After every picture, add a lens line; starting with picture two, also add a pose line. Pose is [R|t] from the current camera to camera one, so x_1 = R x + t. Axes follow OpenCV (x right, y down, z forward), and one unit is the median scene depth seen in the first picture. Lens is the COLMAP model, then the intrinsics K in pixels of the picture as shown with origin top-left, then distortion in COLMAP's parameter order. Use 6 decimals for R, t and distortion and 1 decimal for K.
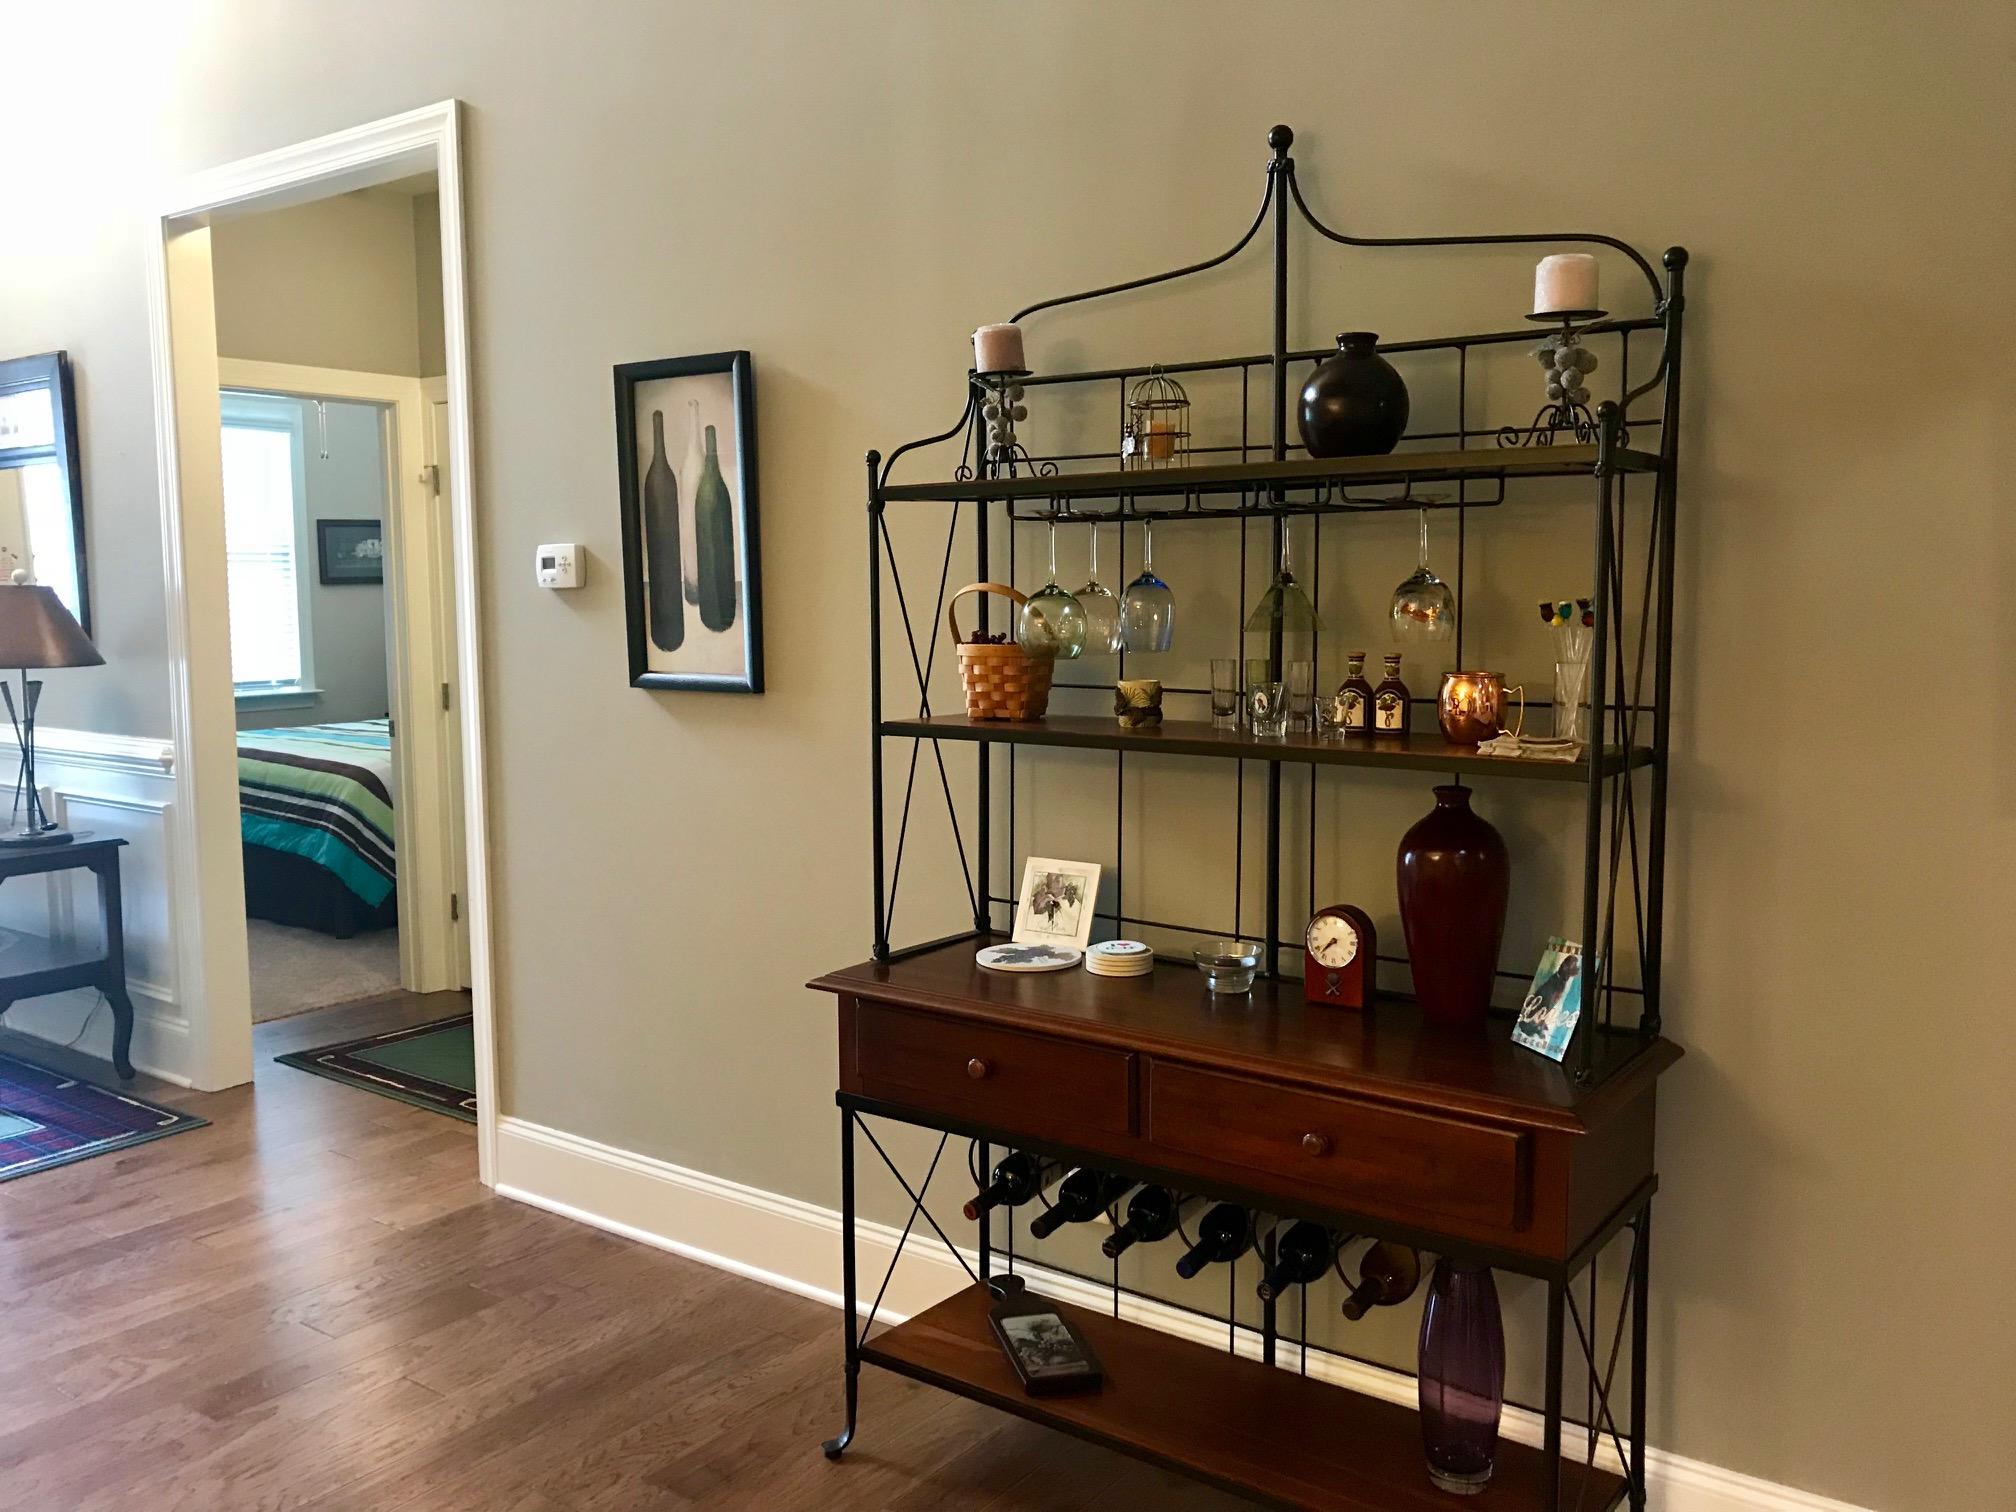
lens RADIAL K [[1673.1, 0, 1012.6], [0, 1673.1, 753.9], [0, 0, 1]] dist [0.019030, -0.010857]
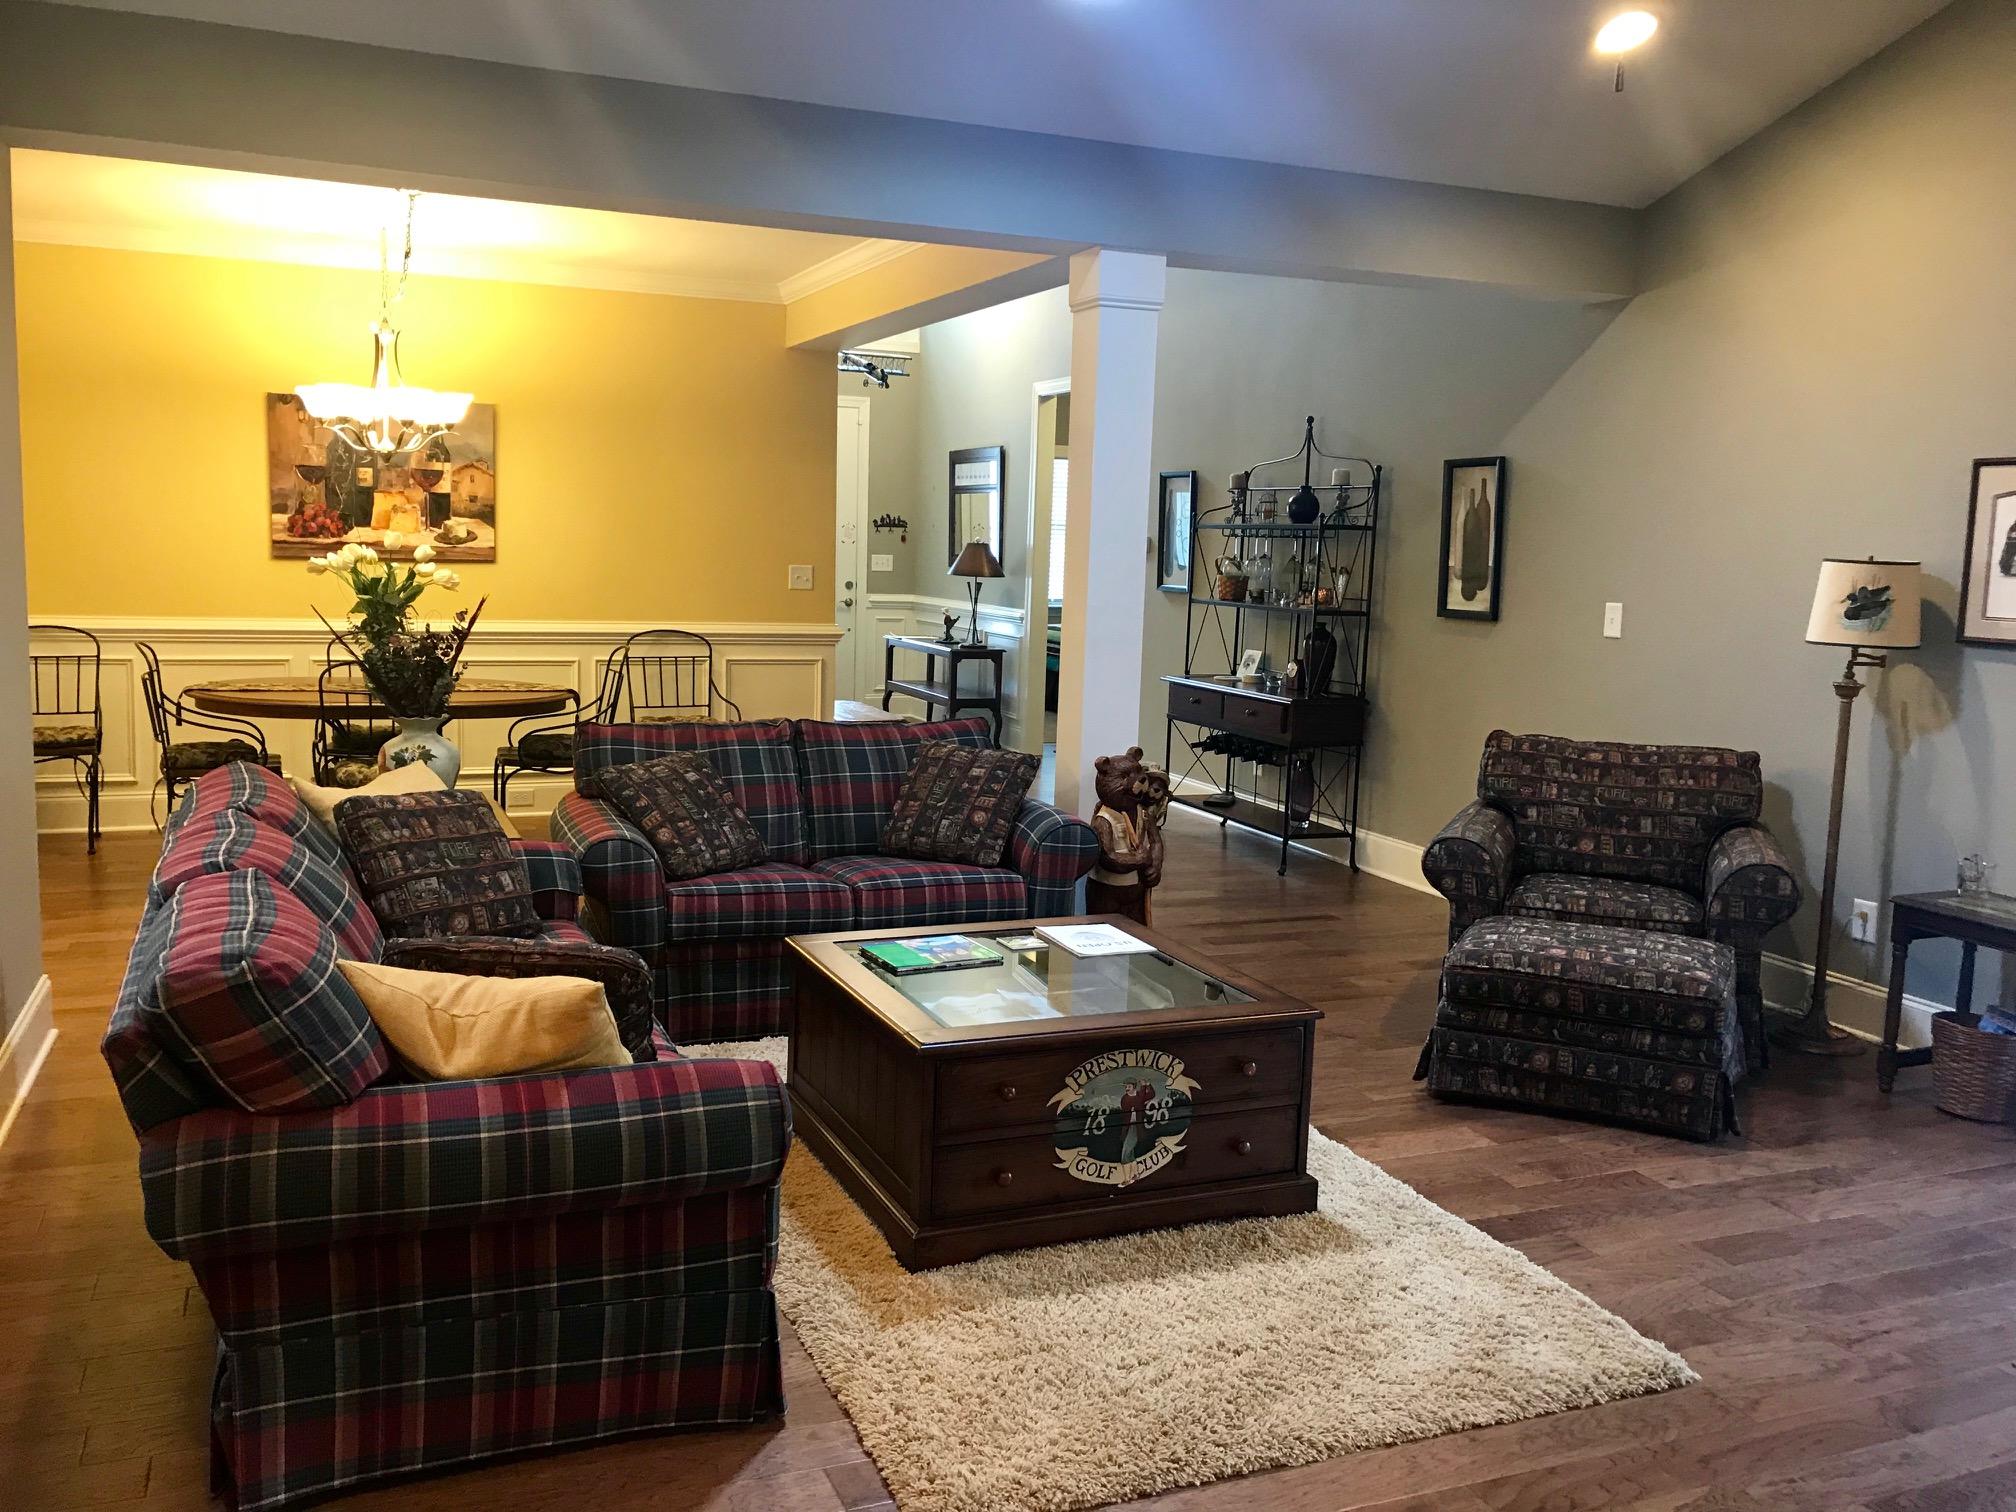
lens RADIAL K [[1673.1, 0, 1009.4], [0, 1673.1, 749.4], [0, 0, 1]] dist [0.019030, -0.010857]
pose [[0.857445, 0.098780, -0.505006, 1.194103], [-0.091080, 0.995040, 0.039988, 0.162197], [0.506452, 0.011708, 0.862189, -1.809838]]
